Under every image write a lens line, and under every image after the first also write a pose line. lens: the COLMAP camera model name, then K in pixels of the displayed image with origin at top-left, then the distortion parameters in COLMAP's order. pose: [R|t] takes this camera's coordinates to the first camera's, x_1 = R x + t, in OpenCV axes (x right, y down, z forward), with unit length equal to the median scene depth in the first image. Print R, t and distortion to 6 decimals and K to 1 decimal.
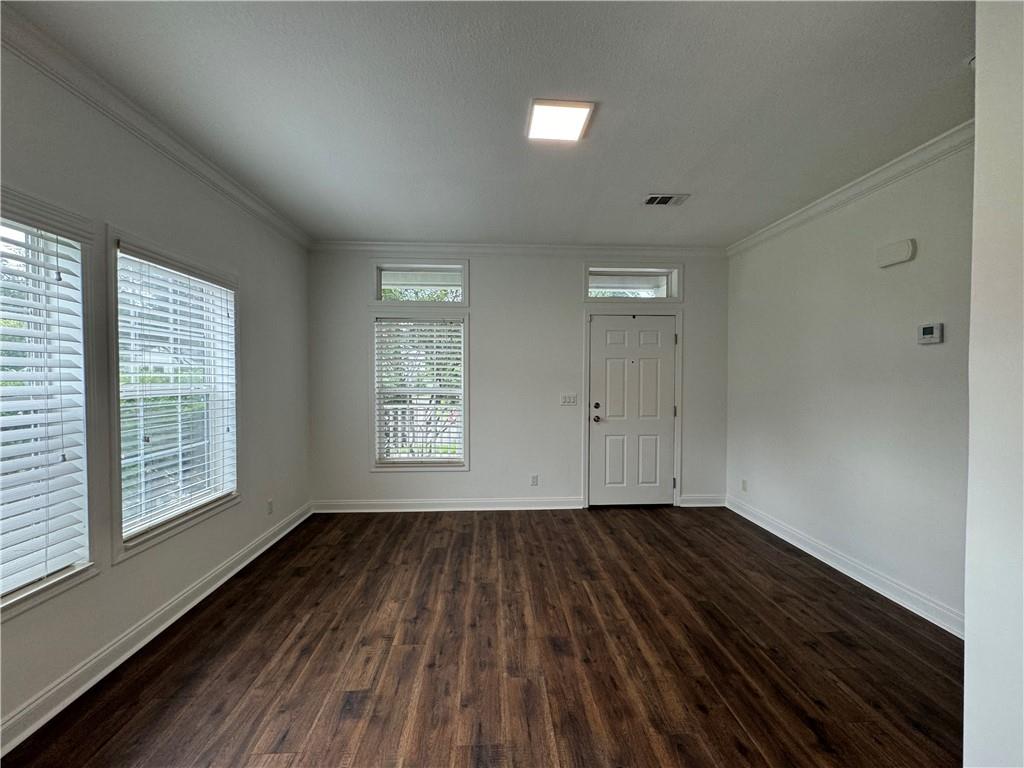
lens RADIAL K [[408.0, 0, 512.0], [0, 408.0, 384.0], [0, 0, 1]] dist [-0.001801, 0.000066]
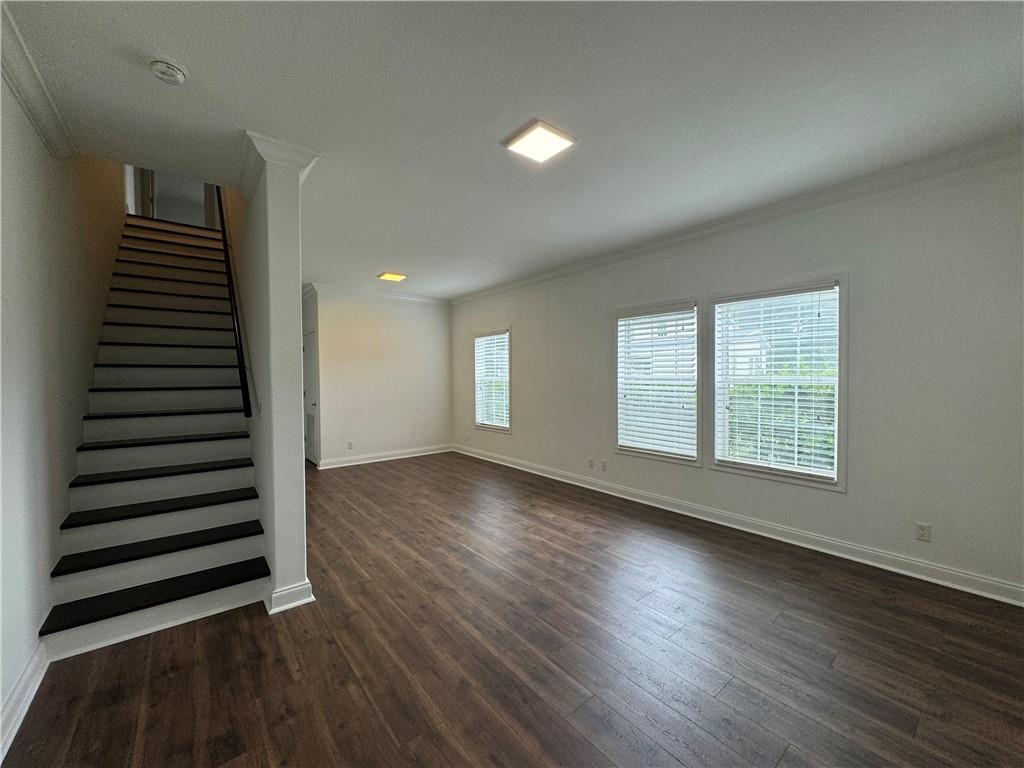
lens RADIAL K [[410.2, 0, 512.0], [0, 410.2, 384.0], [0, 0, 1]] dist [0.003137, 0.000220]
pose [[-0.816823, 0.017511, -0.576622, 0.850707], [-0.005638, 0.999249, 0.038331, -0.023868], [0.576861, 0.034560, -0.816111, 1.923756]]
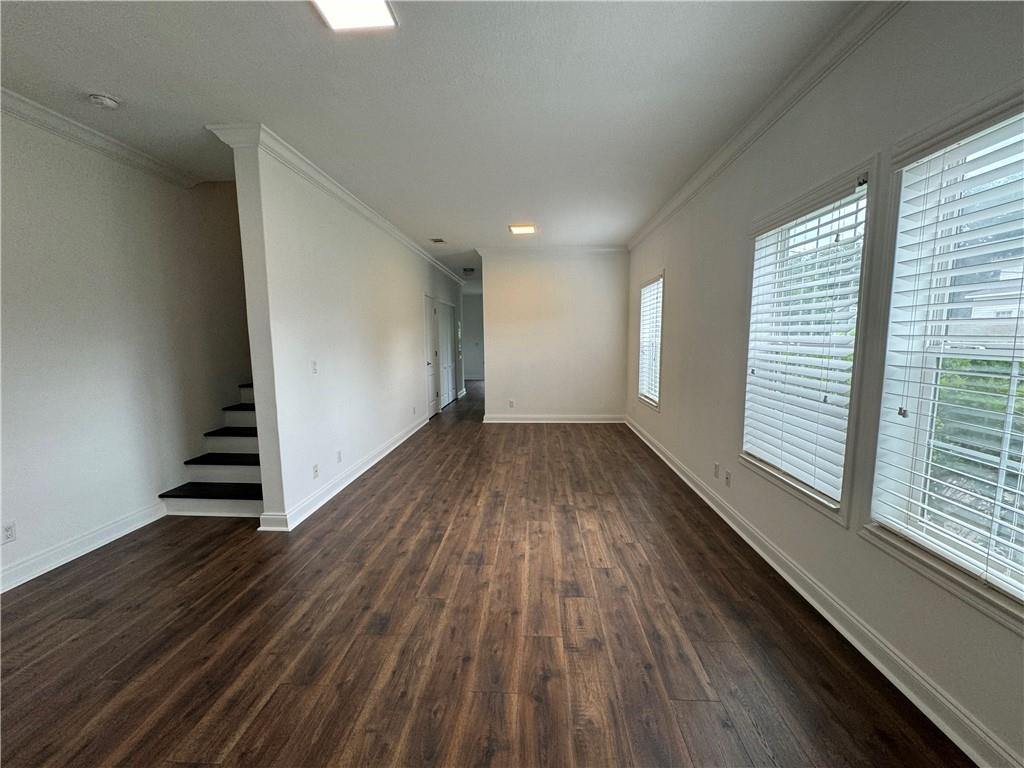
lens RADIAL K [[408.0, 0, 512.0], [0, 408.0, 384.0], [0, 0, 1]] dist [-0.001801, 0.000066]
pose [[-0.993390, -0.006299, 0.114619, -0.290149], [0.009215, 0.990895, 0.134322, -0.019814], [-0.114421, 0.134490, -0.984287, 1.844297]]
